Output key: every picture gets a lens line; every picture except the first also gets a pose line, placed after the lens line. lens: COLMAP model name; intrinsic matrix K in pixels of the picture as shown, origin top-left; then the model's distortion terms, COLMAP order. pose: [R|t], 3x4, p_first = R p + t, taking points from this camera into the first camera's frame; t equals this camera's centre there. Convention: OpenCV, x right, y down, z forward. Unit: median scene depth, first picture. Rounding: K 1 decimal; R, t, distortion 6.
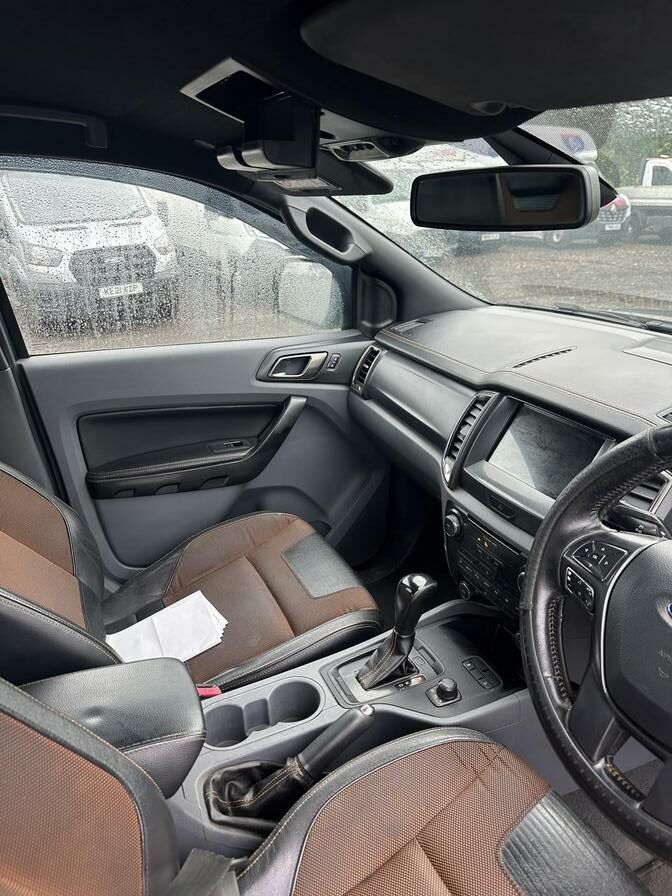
lens RADIAL K [[625.8, 0, 332.6], [0, 625.8, 456.8], [0, 0, 1]] dist [0.045627, -0.086588]
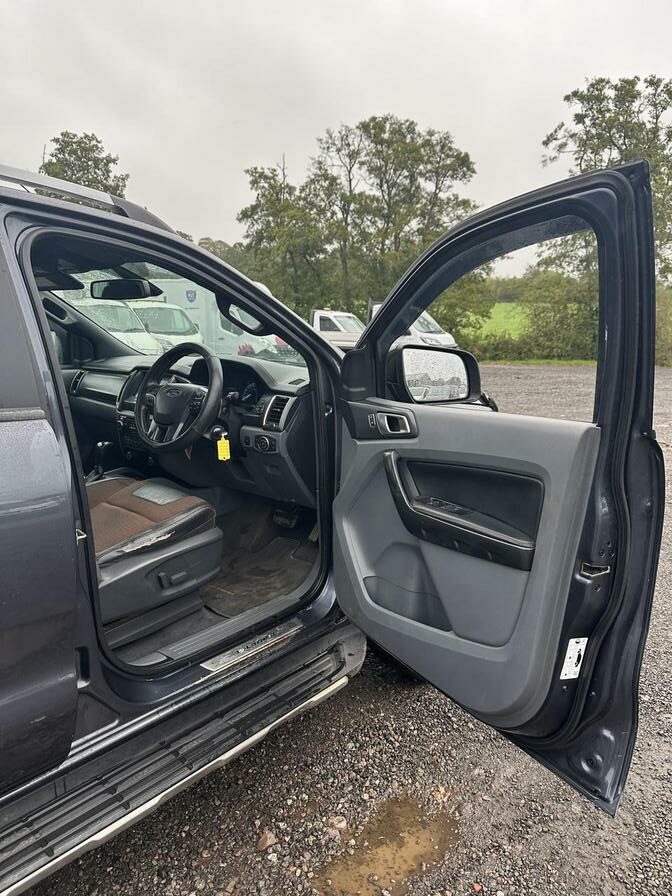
lens RADIAL K [[640.3, 0, 336.0], [0, 640.3, 448.0], [0, 0, 1]] dist [0.003309, -0.000928]
pose [[0.906864, -0.041371, 0.419388, -0.066560], [0.134578, 0.971492, -0.195173, 0.603034], [-0.399357, 0.233436, 0.886579, -1.107652]]
